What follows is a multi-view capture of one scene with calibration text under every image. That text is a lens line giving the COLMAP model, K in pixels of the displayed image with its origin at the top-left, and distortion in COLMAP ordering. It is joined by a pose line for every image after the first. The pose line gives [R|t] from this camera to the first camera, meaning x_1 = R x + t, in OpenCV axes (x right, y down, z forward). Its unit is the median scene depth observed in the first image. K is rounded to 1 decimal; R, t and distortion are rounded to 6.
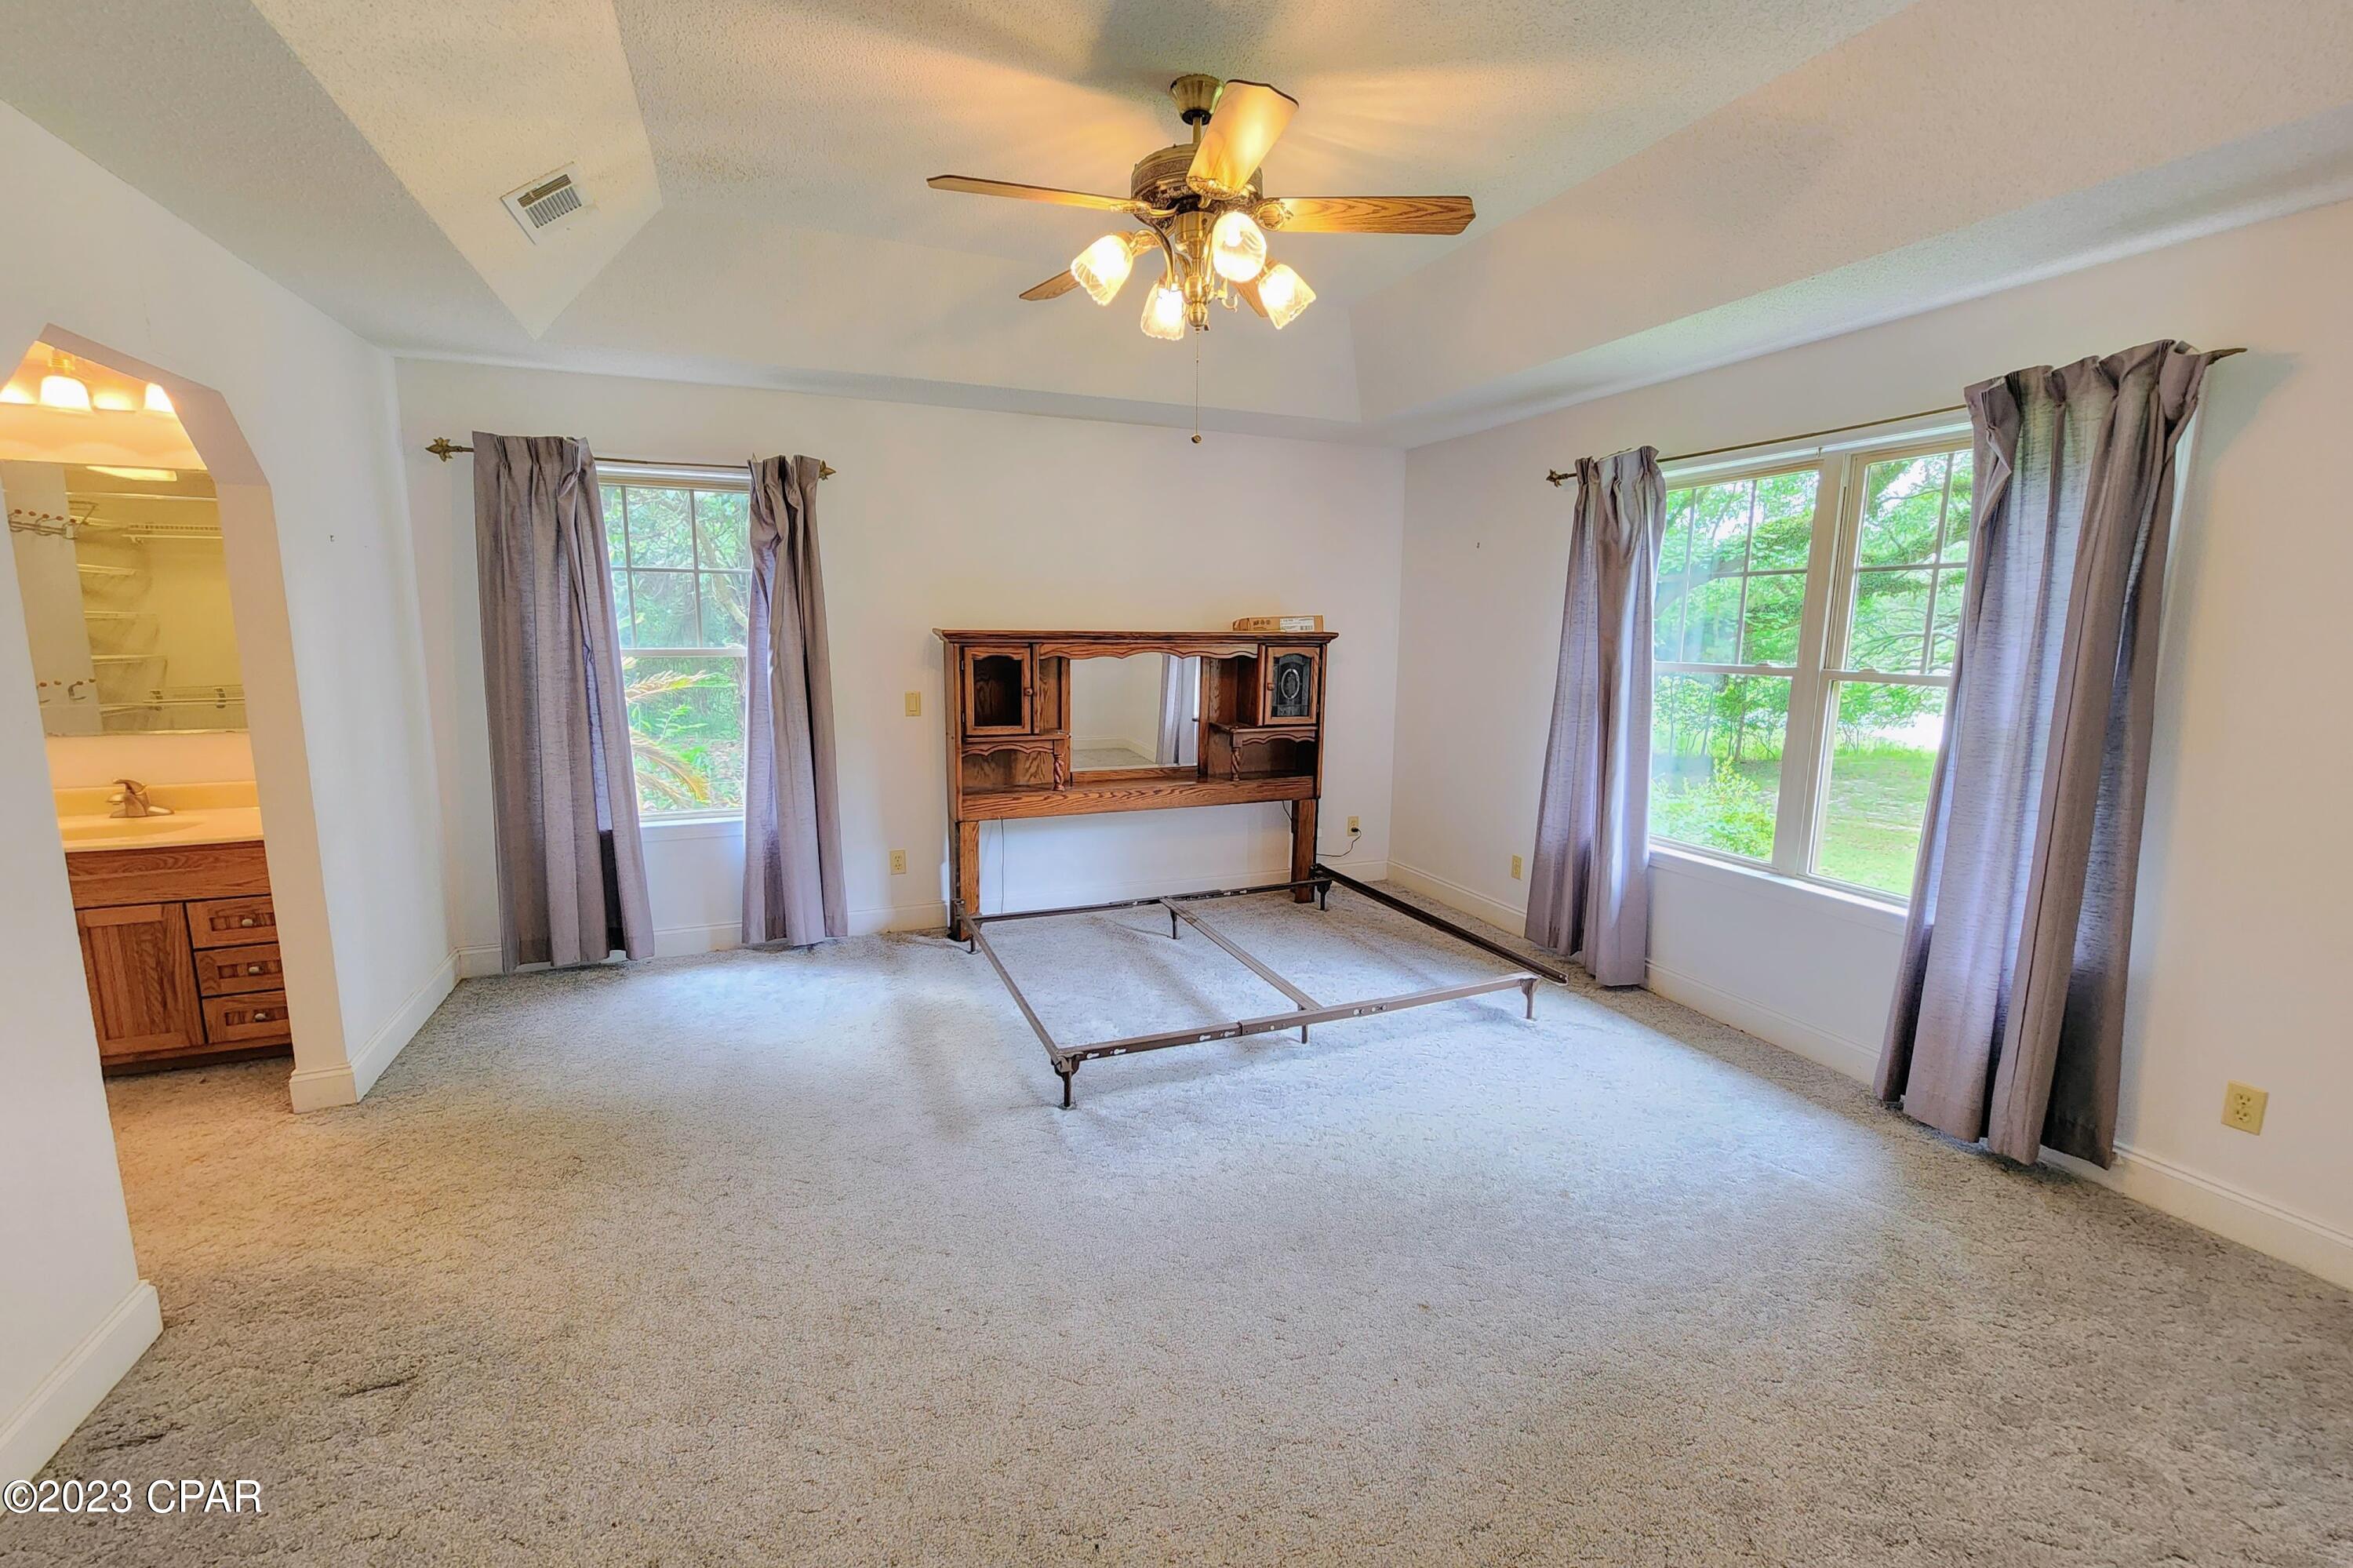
lens RADIAL K [[949.4, 0, 1178.7], [0, 949.4, 757.5], [0, 0, 1]] dist [-0.001319, 0.000059]
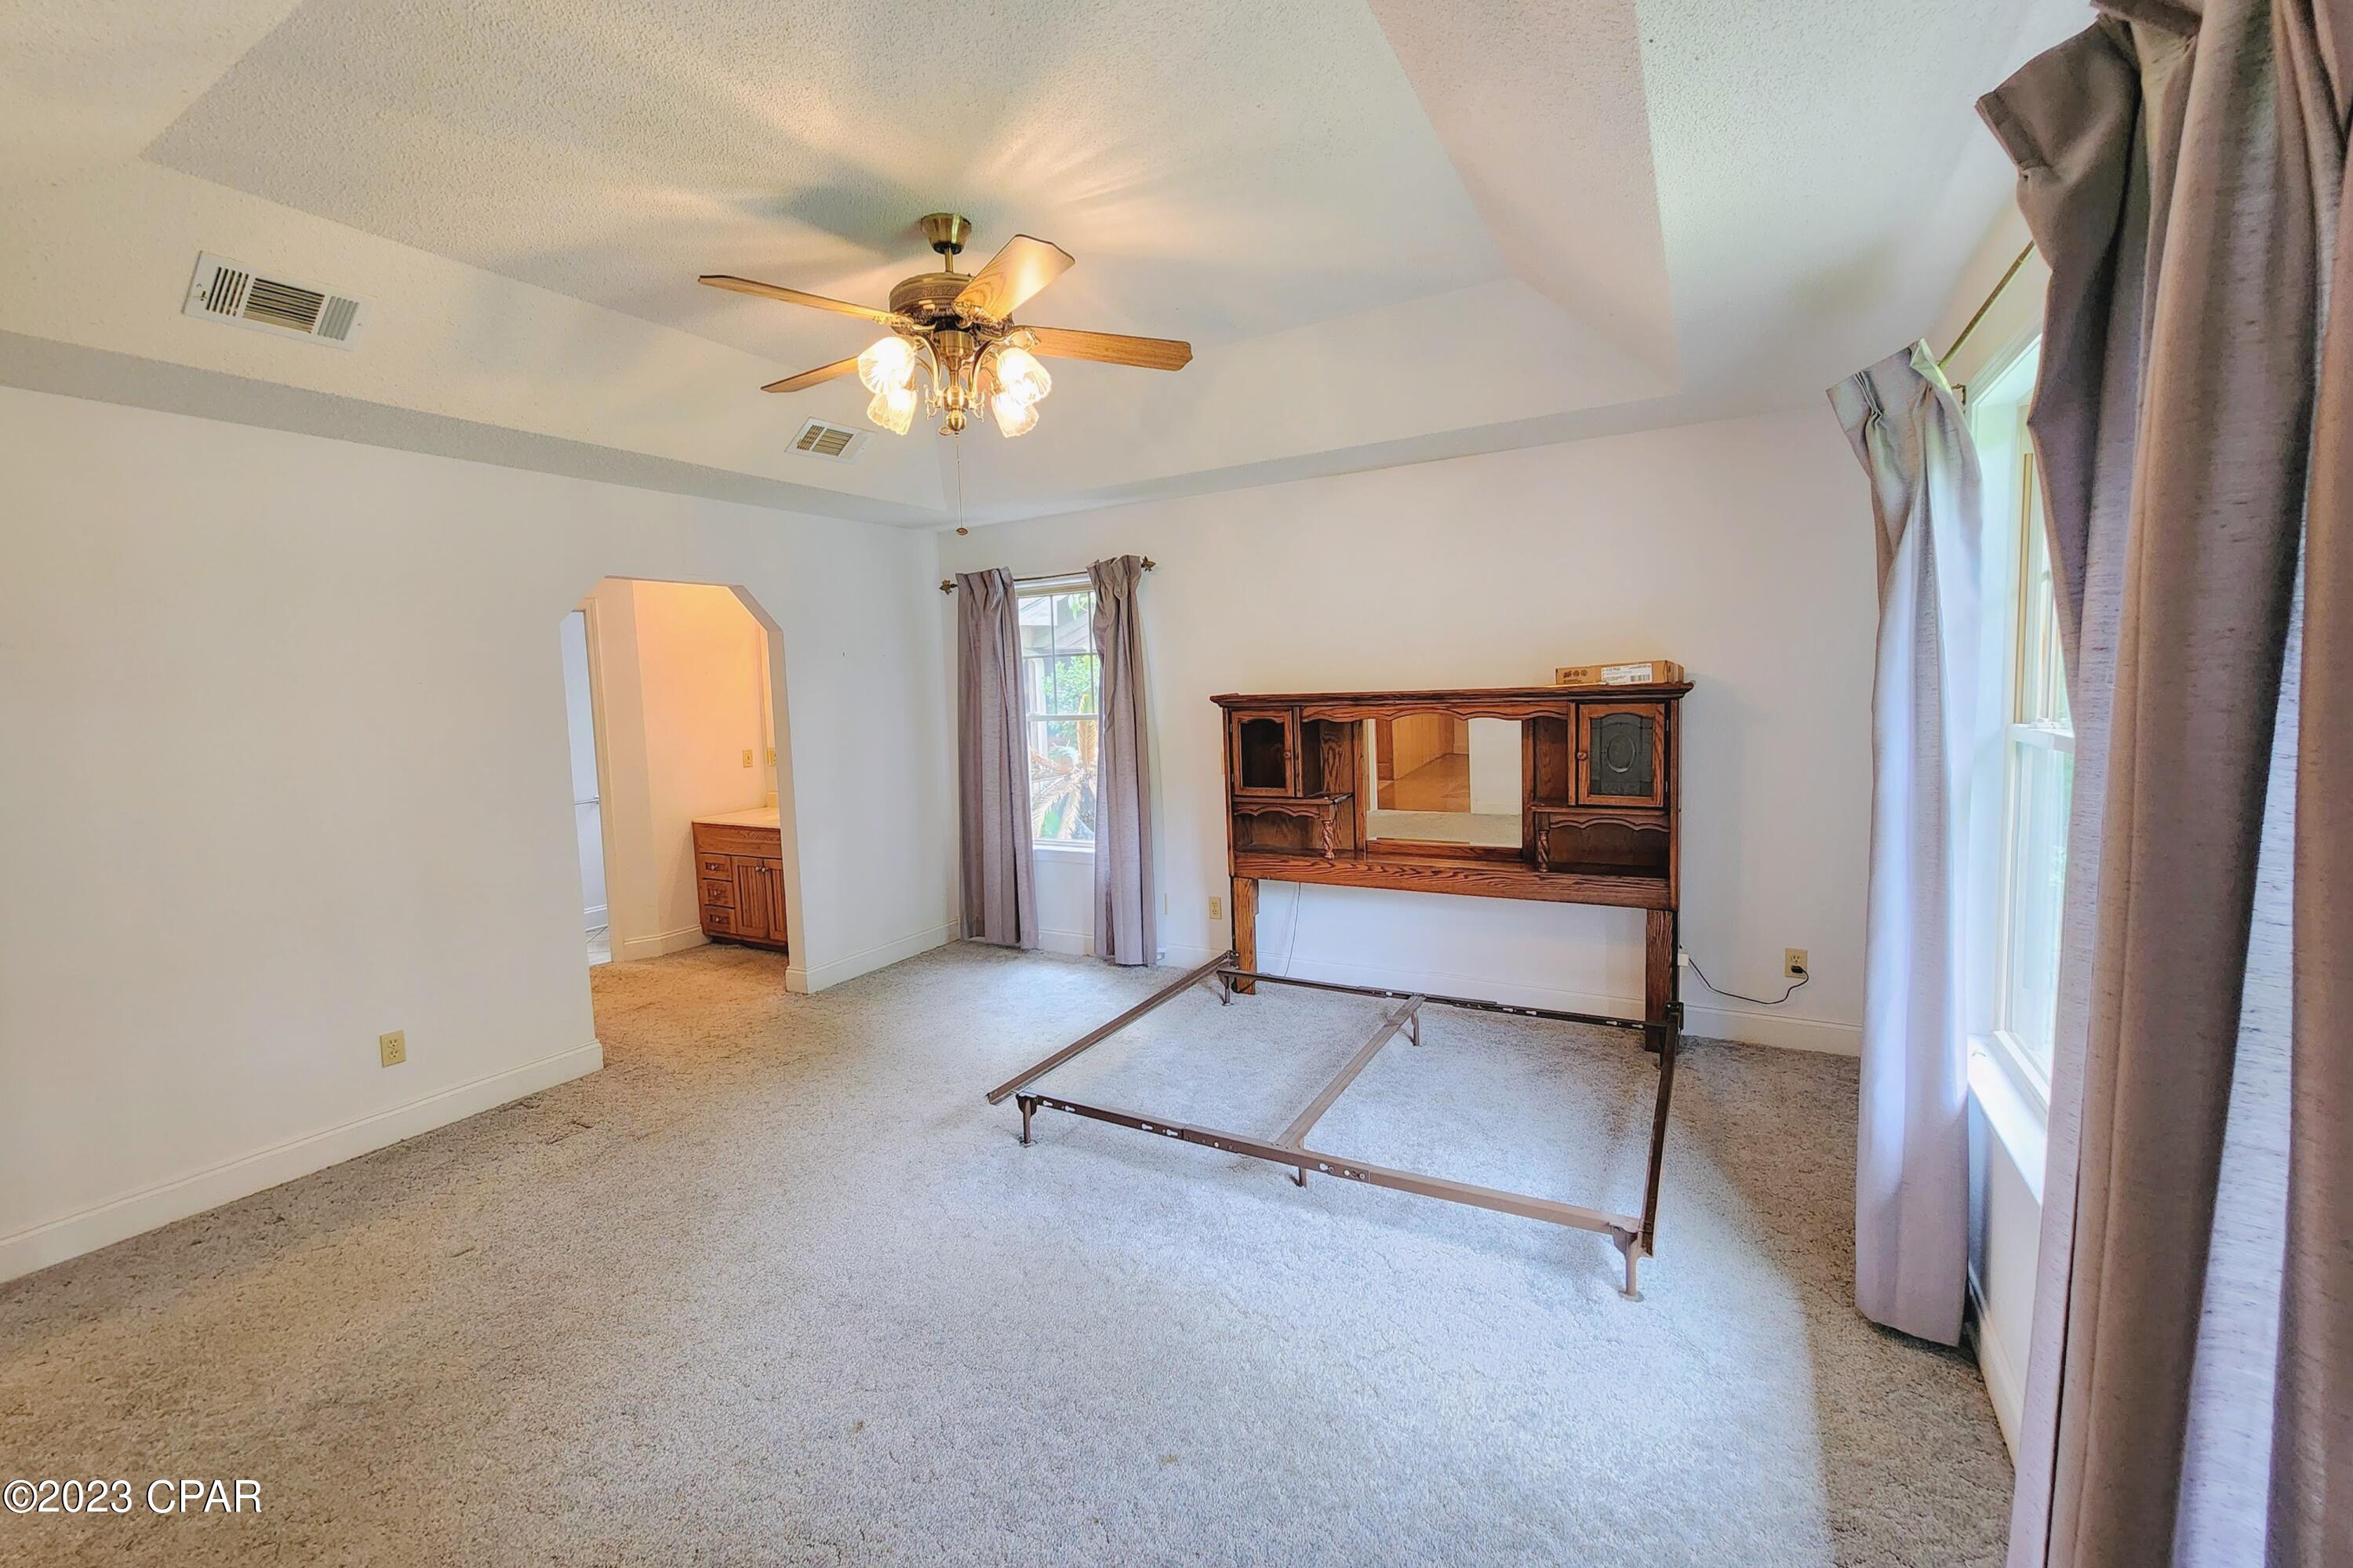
lens RADIAL K [[957.1, 0, 1185.9], [0, 957.1, 746.7], [0, 0, 1]] dist [-0.001171, 0.000171]
pose [[0.629483, 0.020568, -0.776742, 0.546037], [-0.068454, 0.997231, -0.029069, -0.040402], [0.773993, 0.071469, 0.629148, 0.280381]]
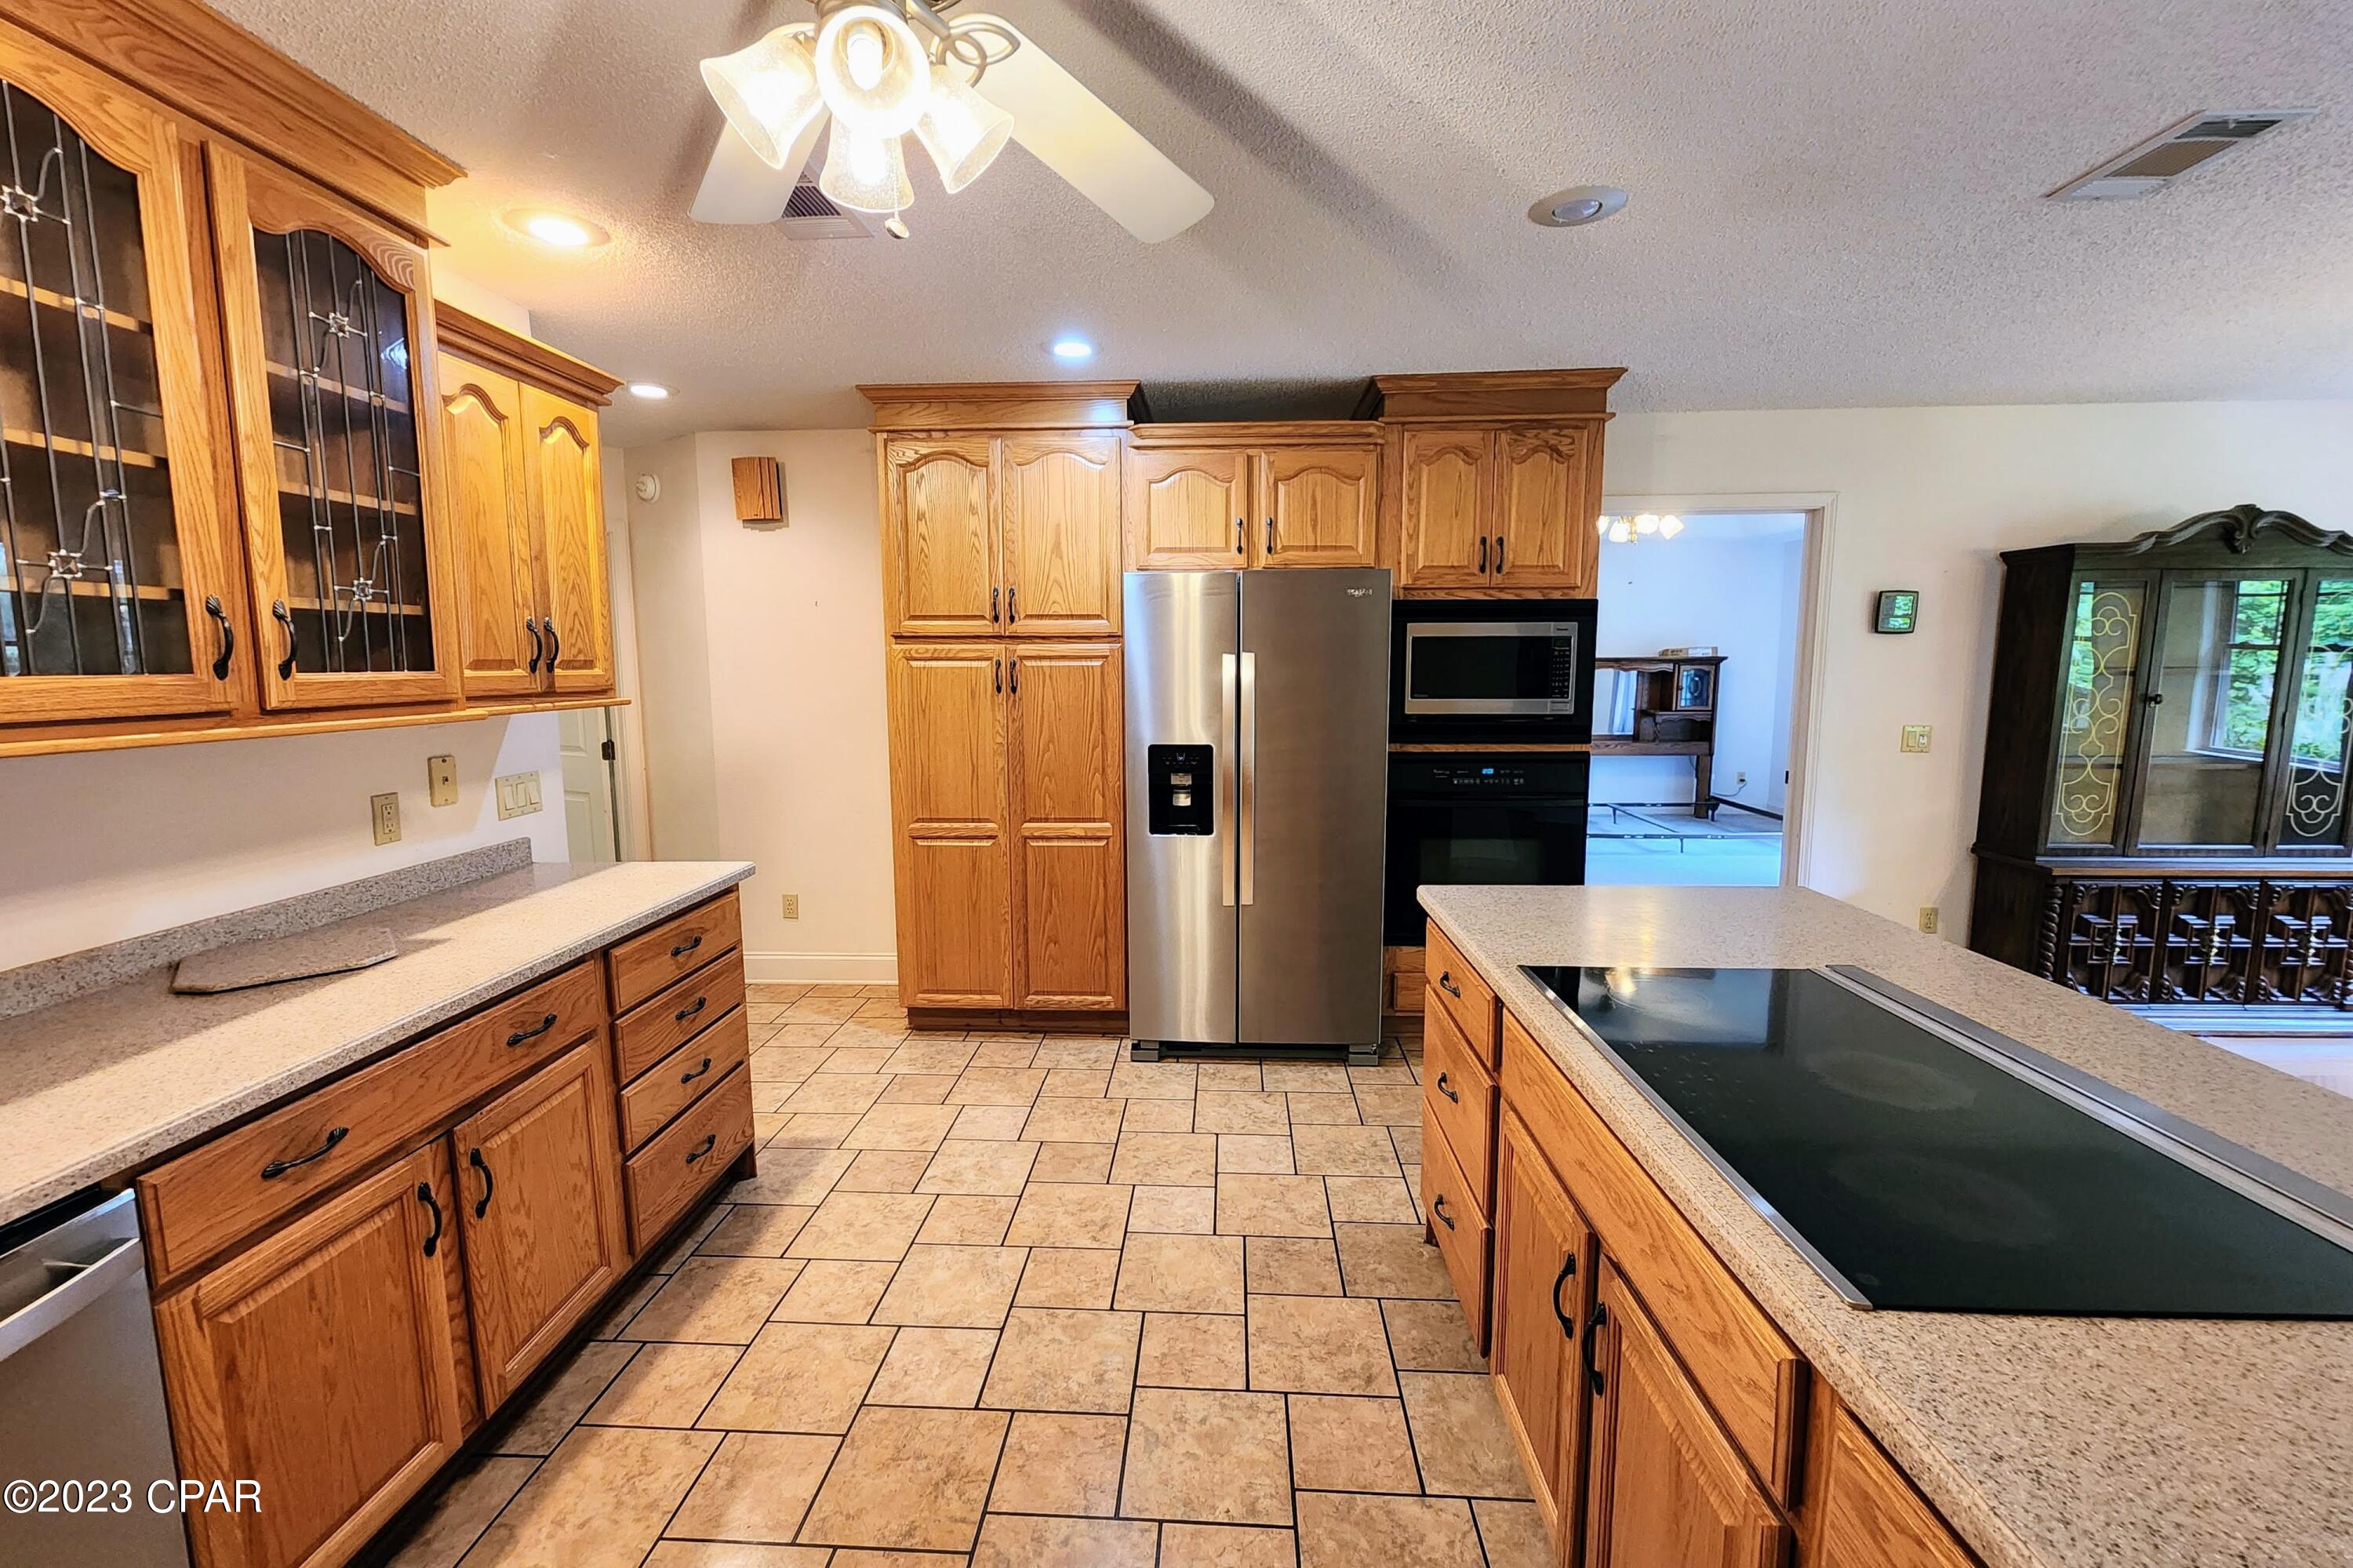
lens RADIAL K [[957.1, 0, 1185.9], [0, 957.1, 746.7], [0, 0, 1]] dist [-0.001171, 0.000171]
pose [[0.908620, 0.026882, -0.416758, 0.006566], [-0.047253, 0.998135, -0.038640, 0.155516], [0.414942, 0.054802, 0.908196, -1.042264]]
